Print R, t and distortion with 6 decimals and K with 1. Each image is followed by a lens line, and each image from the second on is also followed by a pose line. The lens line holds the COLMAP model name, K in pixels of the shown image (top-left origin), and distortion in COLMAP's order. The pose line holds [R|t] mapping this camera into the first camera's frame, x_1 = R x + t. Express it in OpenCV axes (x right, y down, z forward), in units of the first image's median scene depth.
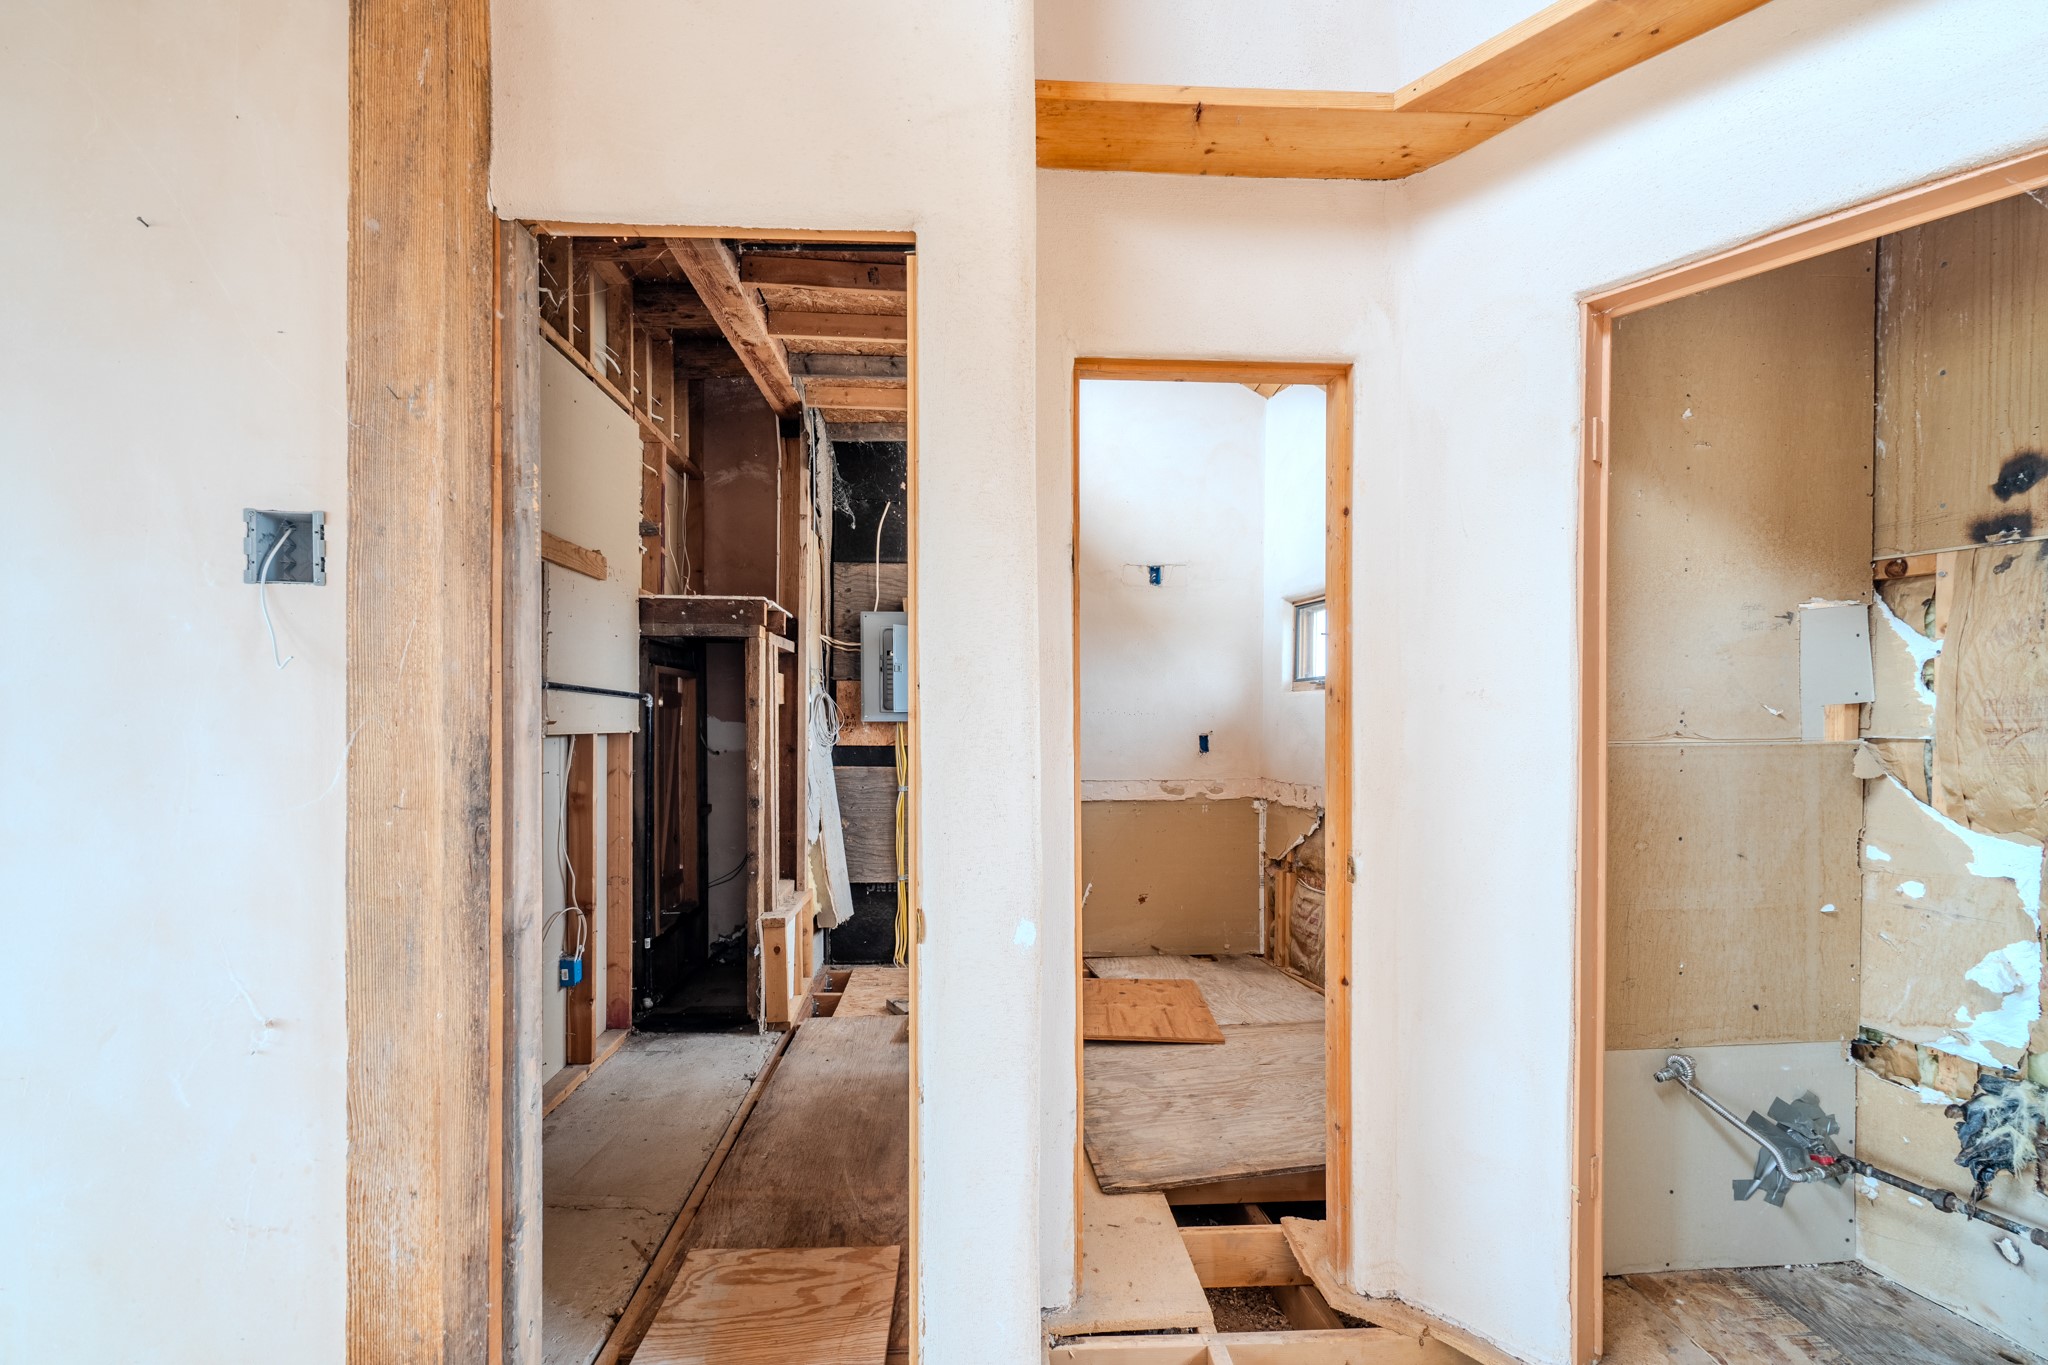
lens RADIAL K [[927.2, 0, 957.7], [0, 927.2, 736.5], [0, 0, 1]] dist [-0.001718, -0.000264]
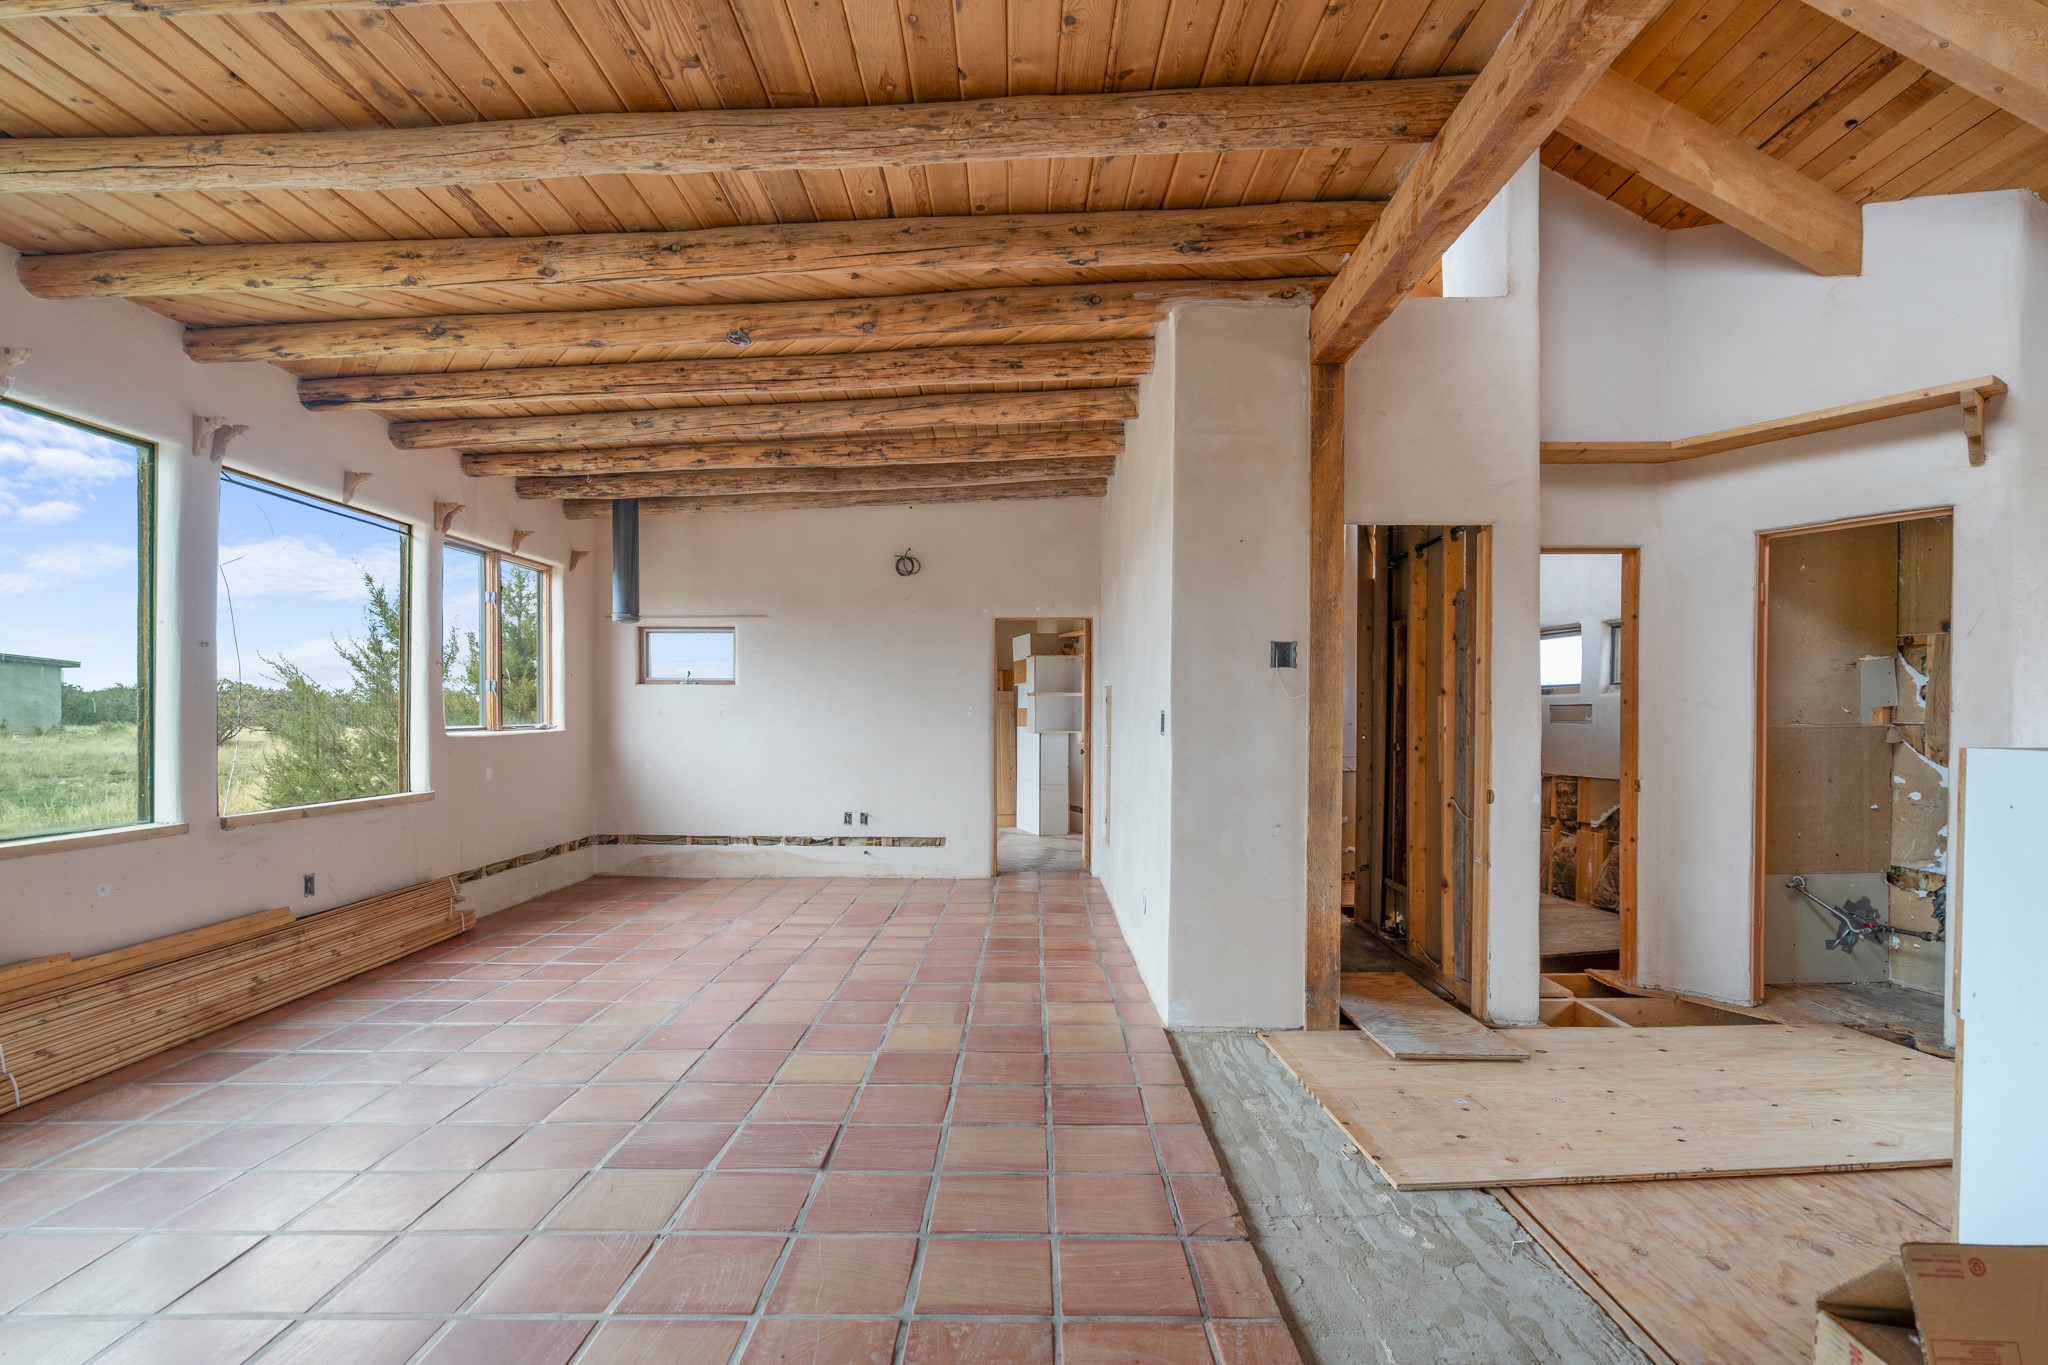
lens RADIAL K [[927.2, 0, 979.1], [0, 927.2, 732.7], [0, 0, 1]] dist [-0.001718, -0.000264]
pose [[0.998805, -0.001381, -0.048852, -0.976446], [0.001511, 0.999995, 0.002612, 0.014192], [0.048848, -0.002682, 0.998803, -1.189266]]
